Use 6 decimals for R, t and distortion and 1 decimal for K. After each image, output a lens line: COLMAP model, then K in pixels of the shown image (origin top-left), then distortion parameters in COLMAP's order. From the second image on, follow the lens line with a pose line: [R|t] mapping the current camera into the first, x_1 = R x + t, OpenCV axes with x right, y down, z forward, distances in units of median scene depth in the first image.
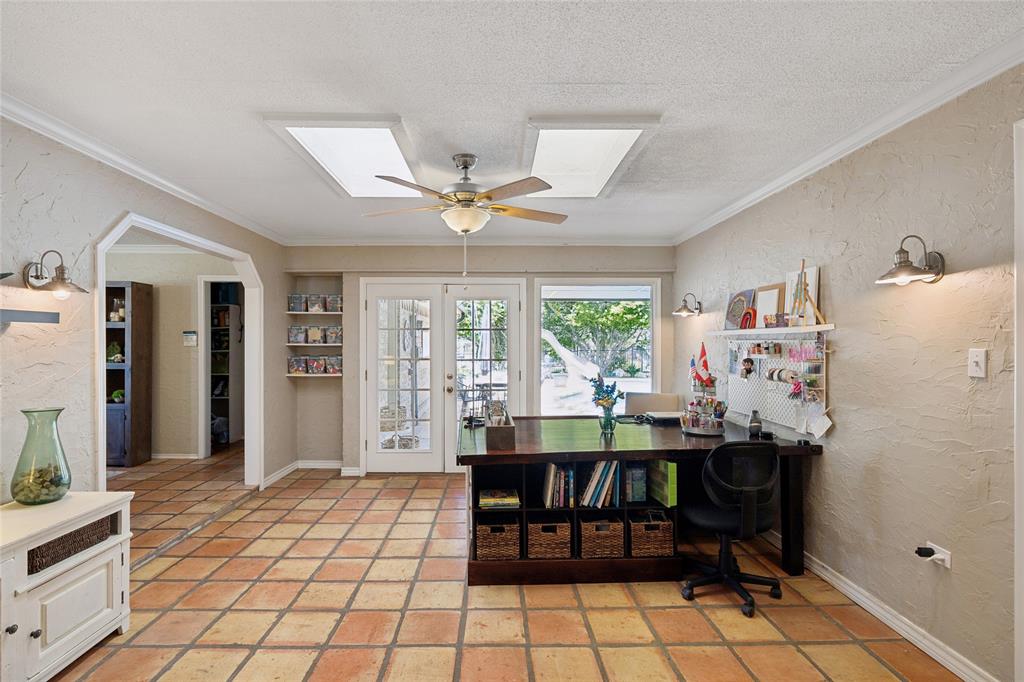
lens RADIAL K [[482.7, 0, 506.3], [0, 482.7, 339.2], [0, 0, 1]] dist [-0.001174, 0.001200]
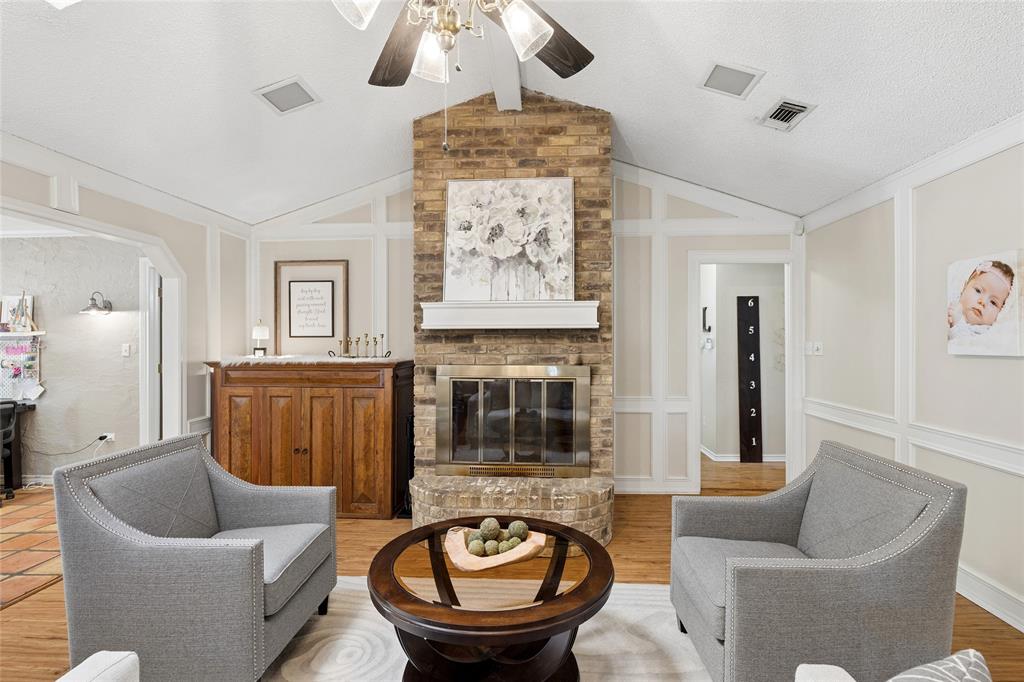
lens RADIAL K [[482.7, 0, 517.3], [0, 482.7, 339.5], [0, 0, 1]] dist [-0.001174, 0.001200]
pose [[0.070645, 0.000451, 0.997501, -0.864586], [-0.001673, 0.999999, -0.000333, -0.004011], [-0.997500, -0.001645, 0.070645, -0.750595]]
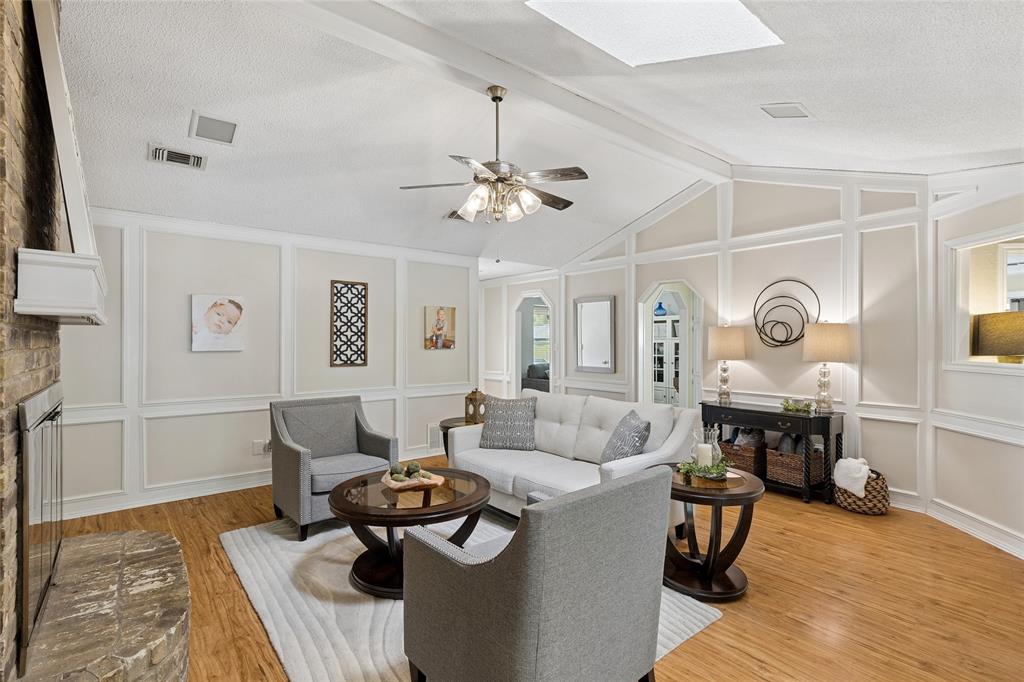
lens RADIAL K [[482.7, 0, 511.4], [0, 482.7, 342.4], [0, 0, 1]] dist [-0.001174, 0.001200]
pose [[-0.785282, -0.002027, -0.619135, 0.256433], [-0.000148, 0.999995, -0.003086, 0.000090], [0.619138, -0.002331, -0.785279, 0.241322]]
